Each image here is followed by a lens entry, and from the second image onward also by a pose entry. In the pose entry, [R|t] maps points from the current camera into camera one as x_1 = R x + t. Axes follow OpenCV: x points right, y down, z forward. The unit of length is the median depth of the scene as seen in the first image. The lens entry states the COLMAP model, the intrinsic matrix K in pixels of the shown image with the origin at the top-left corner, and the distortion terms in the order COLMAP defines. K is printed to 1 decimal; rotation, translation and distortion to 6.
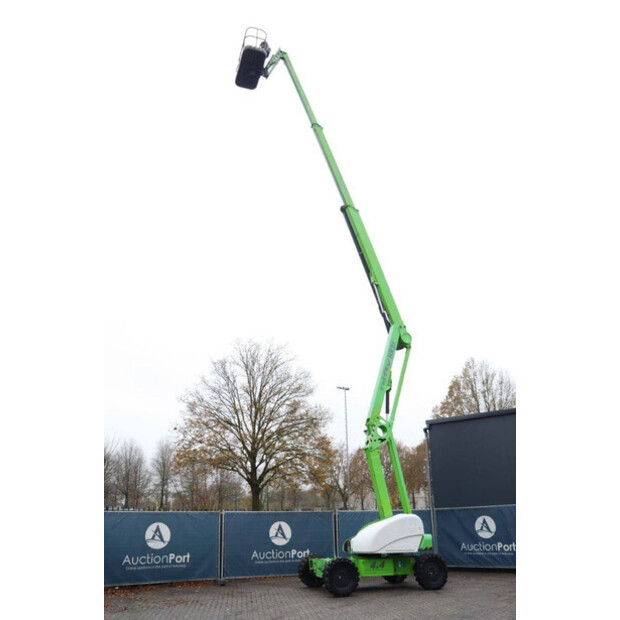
lens RADIAL K [[531.8, 0, 310.0], [0, 531.8, 310.0], [0, 0, 1]] dist [-0.176631, 0.173952]
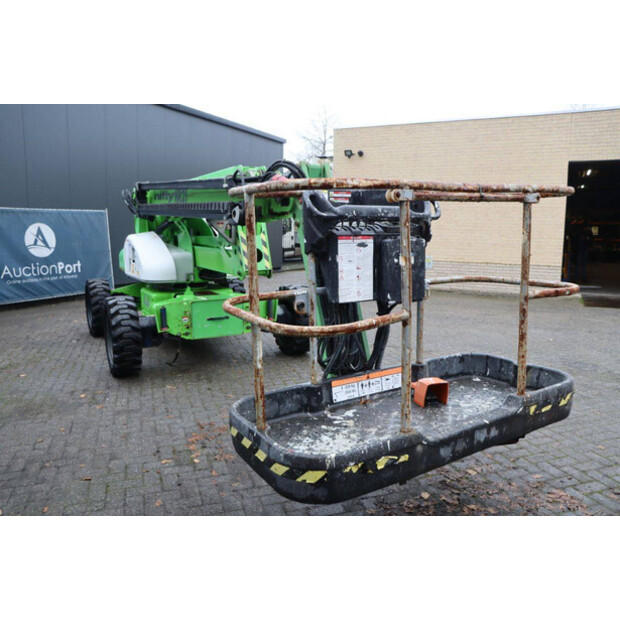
lens RADIAL K [[510.8, 0, 316.4], [0, 510.8, 310.5], [0, 0, 1]] dist [-0.175896, 0.151136]
pose [[-0.214813, -0.138581, 0.966773, -0.334830], [-0.370291, 0.927532, 0.050679, 0.352154], [-0.903736, -0.347101, -0.250562, 0.824073]]
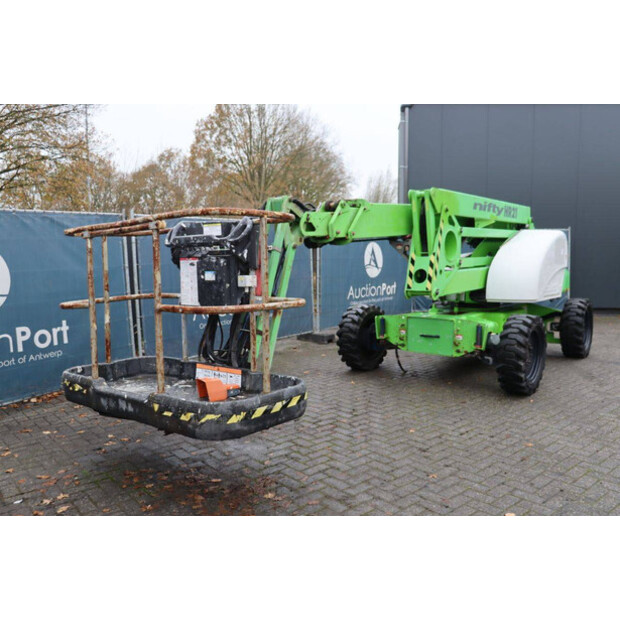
lens RADIAL K [[543.2, 0, 313.2], [0, 543.2, 309.9], [0, 0, 1]] dist [-0.167133, 0.178333]
pose [[0.837920, -0.050372, 0.543463, -0.260844], [-0.211381, 0.888072, 0.408224, 0.244438], [-0.503197, -0.456937, 0.733486, 0.565249]]
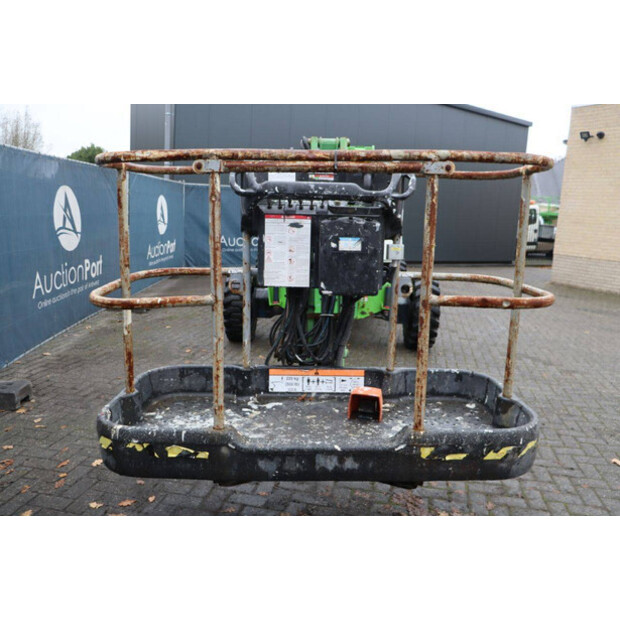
lens RADIAL K [[510.8, 0, 316.4], [0, 510.8, 310.5], [0, 0, 1]] dist [-0.175896, 0.151136]
pose [[0.310109, -0.156254, 0.937772, -0.317792], [-0.403087, 0.871741, 0.278547, 0.312923], [-0.861019, -0.464384, 0.207350, 0.728529]]
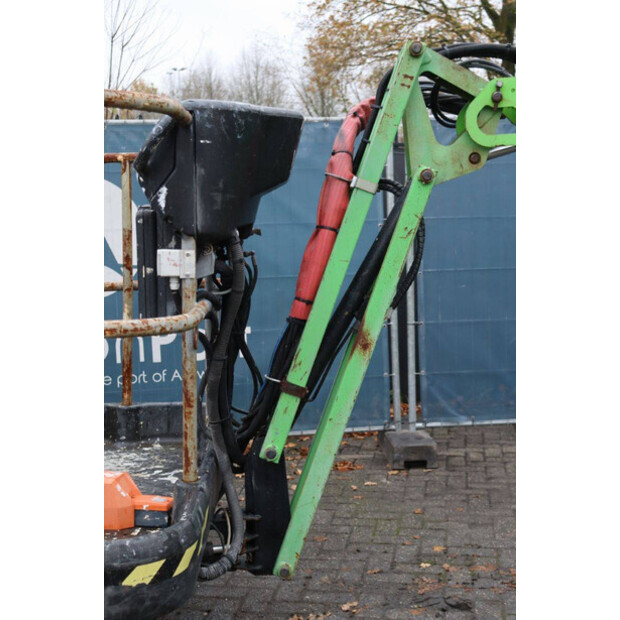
lens RADIAL K [[951.0, 0, 310.0], [0, 951.0, 310.0], [0, 0, 1]] dist [0.163982, 0.015263]
pose [[0.958912, 0.032689, -0.281815, -0.092526], [0.107635, 0.877155, 0.467988, 0.263180], [0.262494, -0.479093, 0.837596, 0.612124]]
